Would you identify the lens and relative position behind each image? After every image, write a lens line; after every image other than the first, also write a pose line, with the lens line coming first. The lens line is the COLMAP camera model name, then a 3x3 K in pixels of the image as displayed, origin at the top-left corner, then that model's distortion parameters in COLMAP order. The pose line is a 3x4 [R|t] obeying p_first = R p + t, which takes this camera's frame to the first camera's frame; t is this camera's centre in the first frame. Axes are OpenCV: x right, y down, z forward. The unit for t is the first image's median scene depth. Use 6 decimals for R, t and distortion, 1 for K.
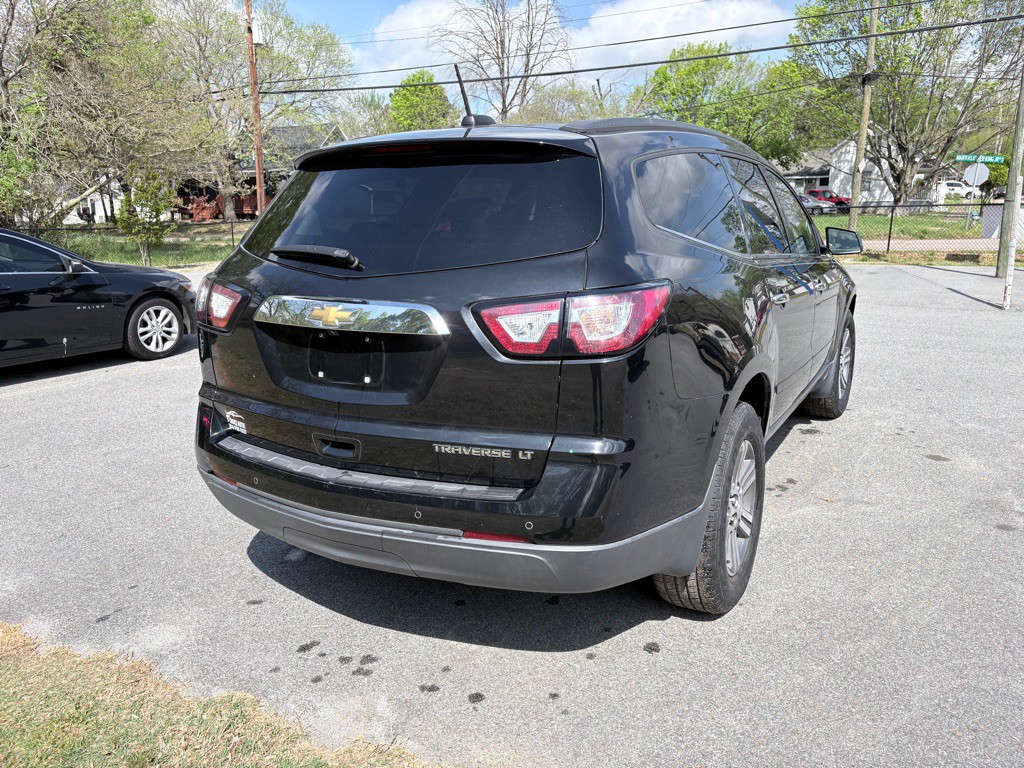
lens RADIAL K [[775.0, 0, 508.0], [0, 775.0, 388.2], [0, 0, 1]] dist [0.044948, -0.042121]
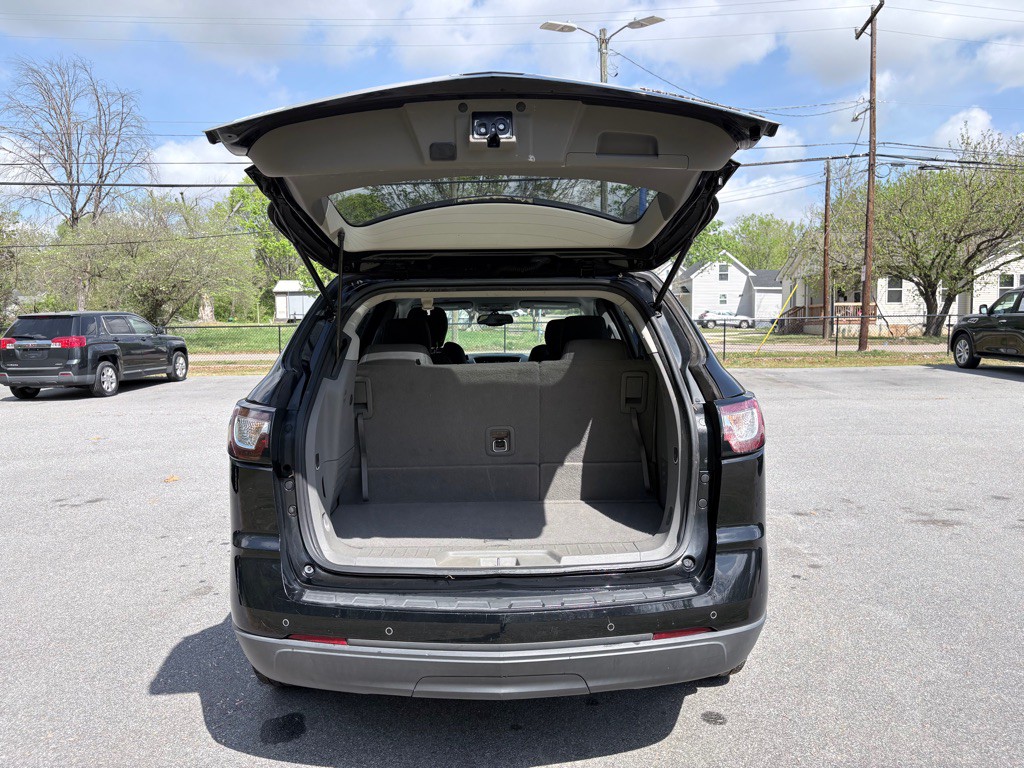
lens RADIAL K [[775.0, 0, 508.2], [0, 775.0, 382.8], [0, 0, 1]] dist [0.044948, -0.042121]
pose [[0.865427, -0.039869, 0.499446, -0.063280], [0.113683, 0.986456, -0.118242, -0.004035], [-0.487967, 0.159108, 0.858238, 0.011735]]
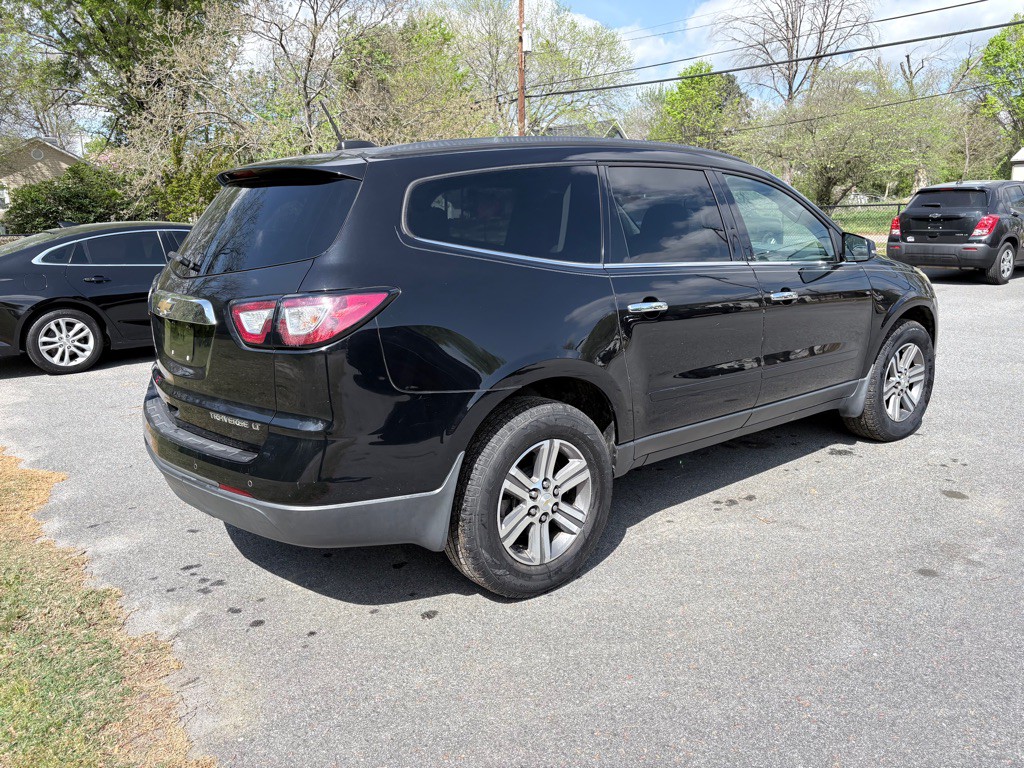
lens RADIAL K [[775.0, 0, 504.8], [0, 775.0, 387.0], [0, 0, 1]] dist [0.044948, -0.042121]
pose [[0.932566, 0.073263, -0.353488, 0.068441], [-0.071168, 0.997284, 0.018941, -0.002271], [0.353916, 0.007493, 0.935247, -0.001038]]
